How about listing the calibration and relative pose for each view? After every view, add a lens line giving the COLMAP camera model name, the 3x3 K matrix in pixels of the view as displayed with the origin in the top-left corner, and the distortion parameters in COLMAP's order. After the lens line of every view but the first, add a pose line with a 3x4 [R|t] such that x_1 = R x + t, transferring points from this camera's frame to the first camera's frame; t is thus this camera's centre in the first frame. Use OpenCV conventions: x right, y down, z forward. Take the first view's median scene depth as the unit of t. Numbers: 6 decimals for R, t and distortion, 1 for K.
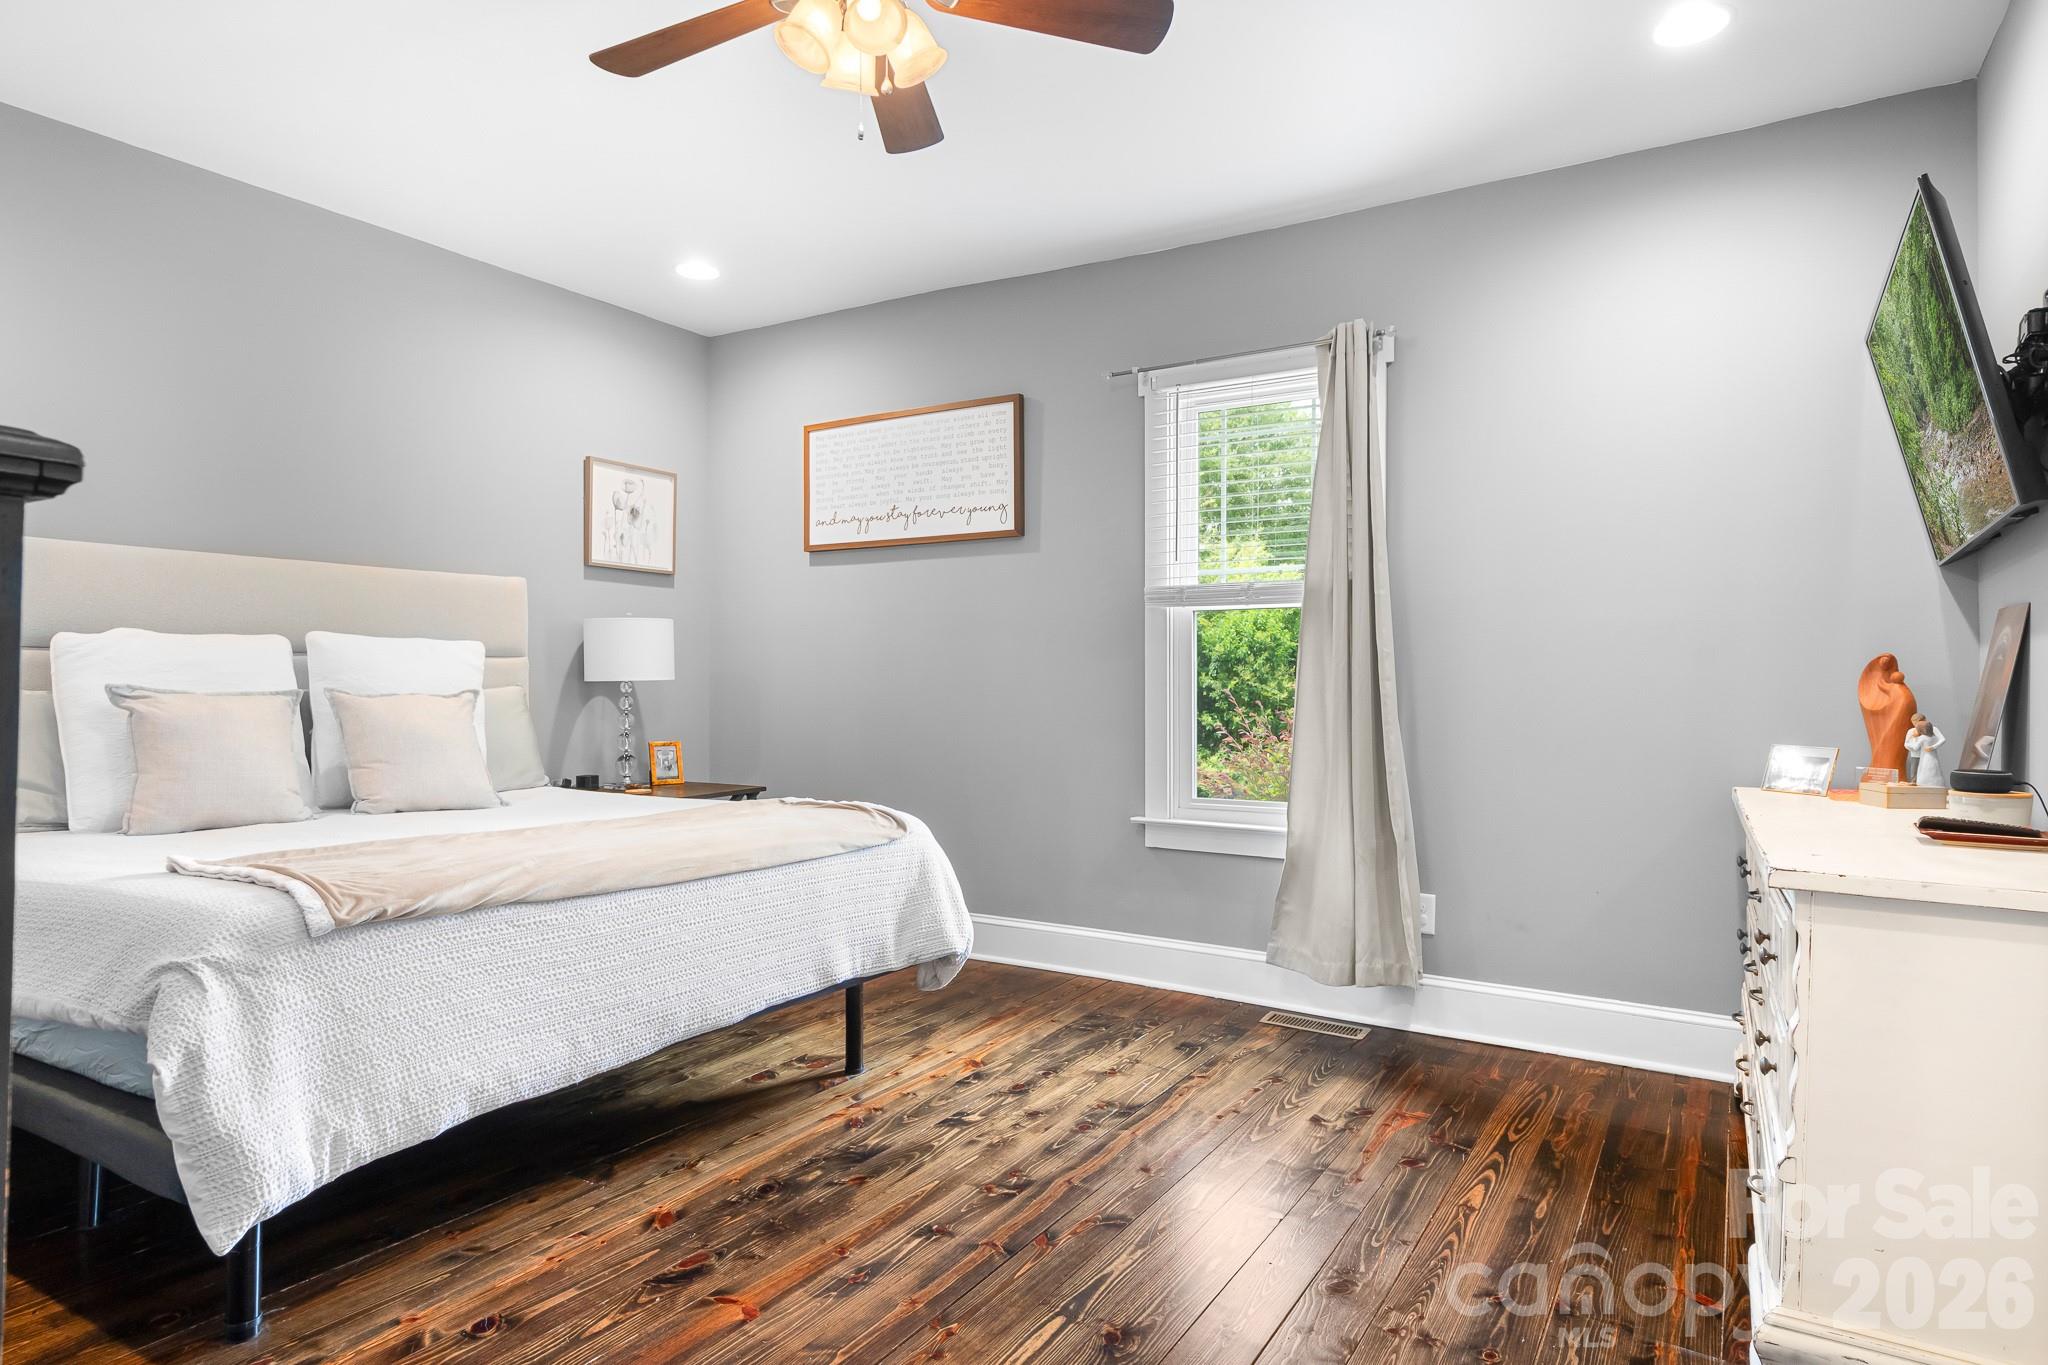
lens RADIAL K [[1136.4, 0, 1029.0], [0, 1136.4, 685.6], [0, 0, 1]] dist [-0.000946, -0.000182]
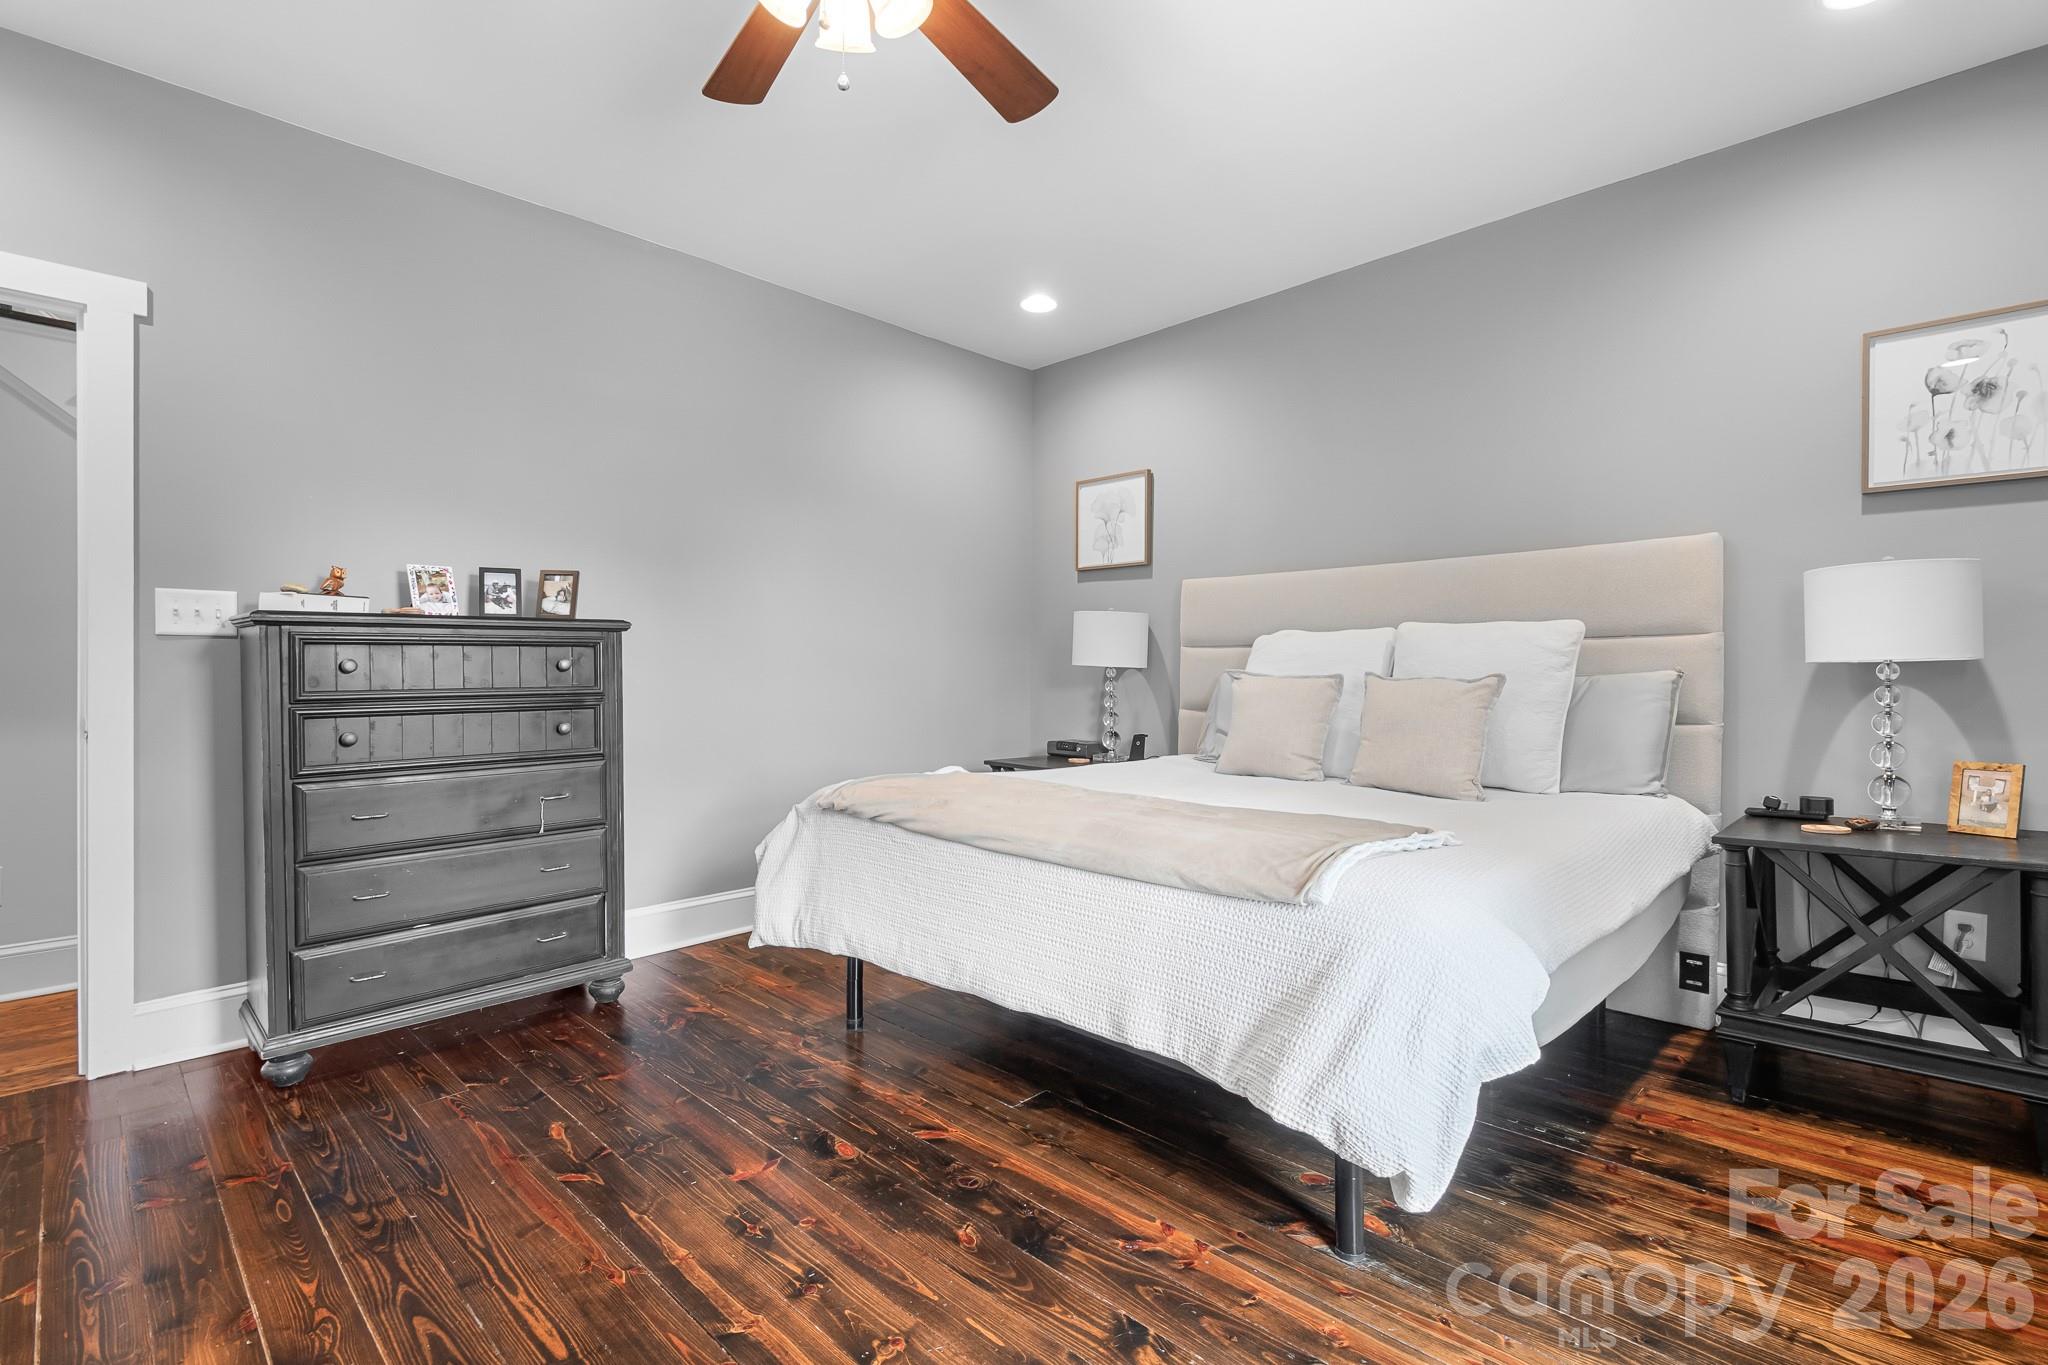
lens RADIAL K [[943.1, 0, 1023.0], [0, 943.1, 673.3], [0, 0, 1]] dist [0.004731, -0.000265]
pose [[-0.226839, -0.004229, -0.973923, 0.539107], [0.000110, 0.999990, -0.004368, 0.009010], [0.973932, -0.001098, -0.226836, 1.202276]]
